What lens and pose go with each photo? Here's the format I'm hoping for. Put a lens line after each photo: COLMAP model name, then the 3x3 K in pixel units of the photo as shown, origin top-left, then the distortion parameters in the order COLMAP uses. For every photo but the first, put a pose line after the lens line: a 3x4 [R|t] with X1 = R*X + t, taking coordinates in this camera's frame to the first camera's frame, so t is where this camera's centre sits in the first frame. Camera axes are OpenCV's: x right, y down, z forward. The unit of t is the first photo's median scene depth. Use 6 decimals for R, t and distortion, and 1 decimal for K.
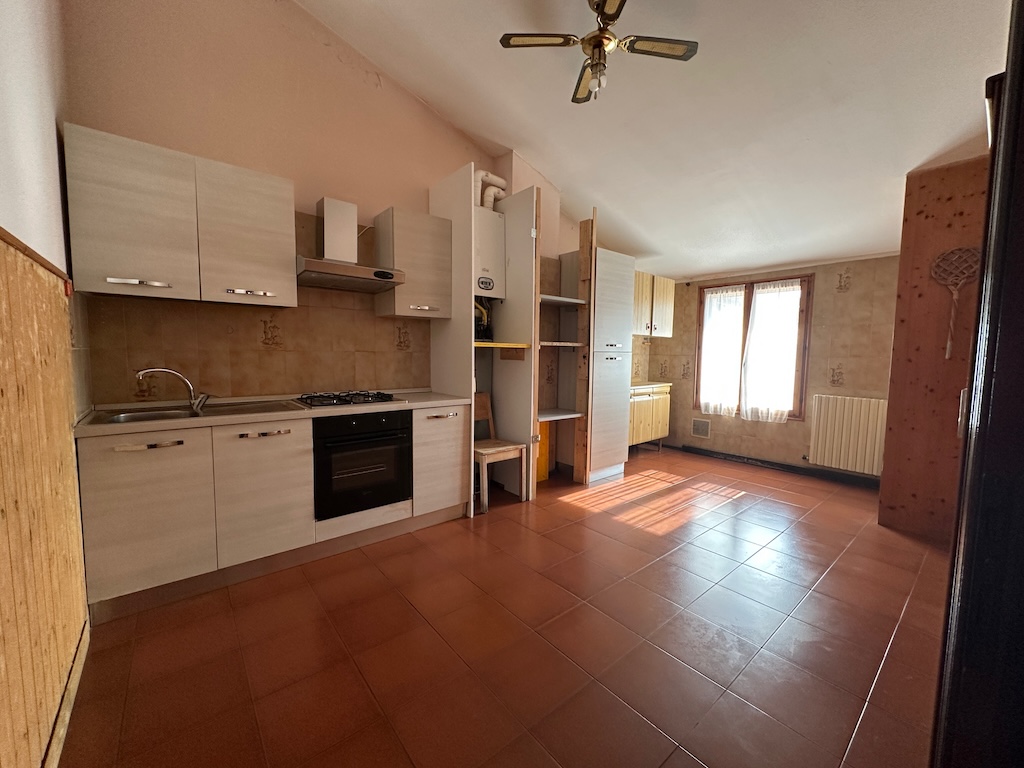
lens RADIAL K [[405.6, 0, 512.0], [0, 405.6, 384.0], [0, 0, 1]] dist [-0.001298, 0.000363]
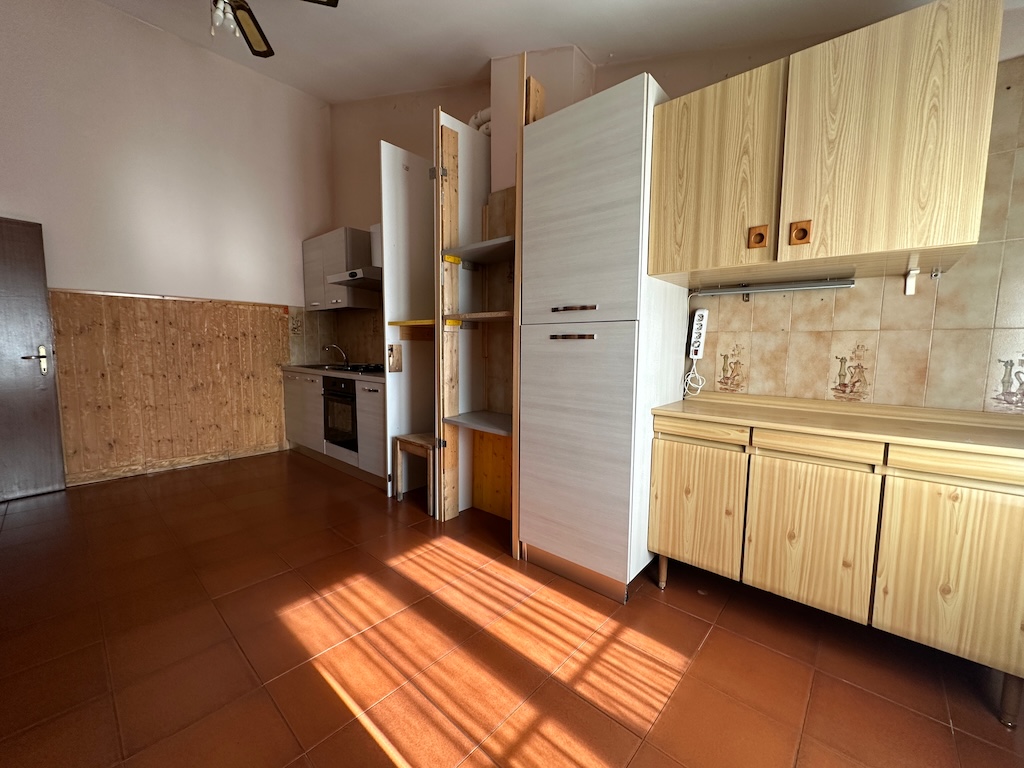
lens RADIAL K [[409.8, 0, 510.1], [0, 409.8, 382.8], [0, 0, 1]] dist [-0.002407, 0.000015]
pose [[0.148529, 0.082819, -0.985434, 0.697339], [-0.083040, 0.994012, 0.071024, -0.036773], [0.985415, 0.071281, 0.154517, 0.844522]]
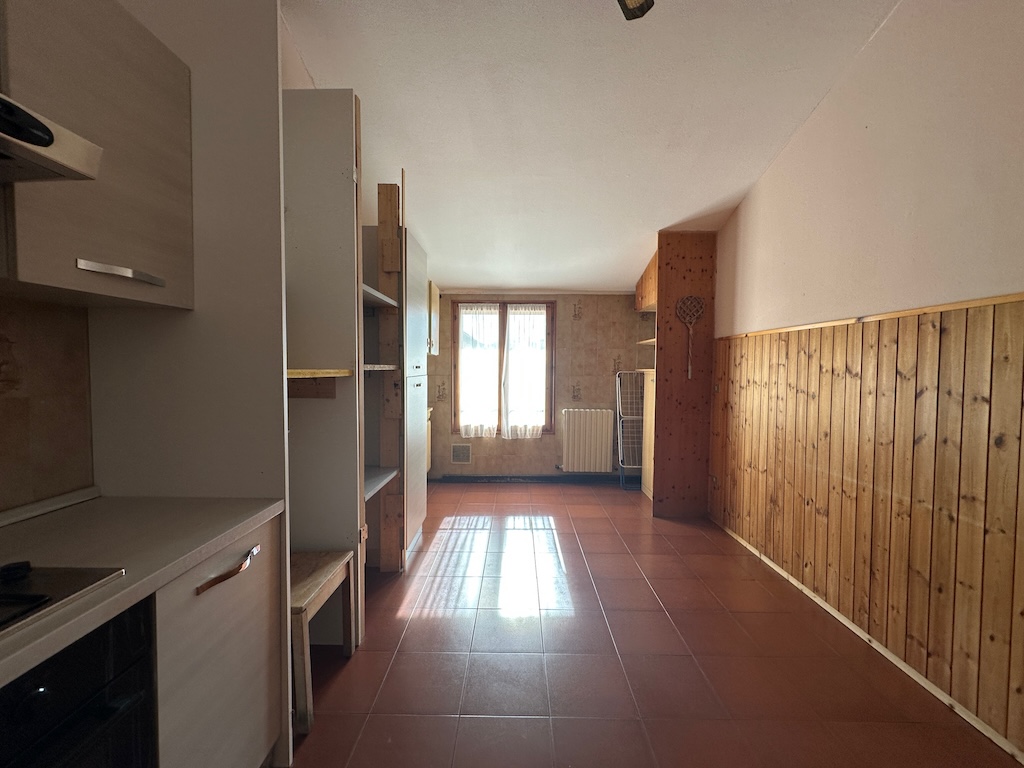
lens RADIAL K [[405.6, 0, 512.0], [0, 405.6, 384.0], [0, 0, 1]] dist [-0.001298, 0.000363]
pose [[0.648037, -0.039215, 0.760599, -0.194692], [0.060906, 0.998143, -0.000430, -0.052385], [-0.759170, 0.046604, 0.649222, 0.384616]]
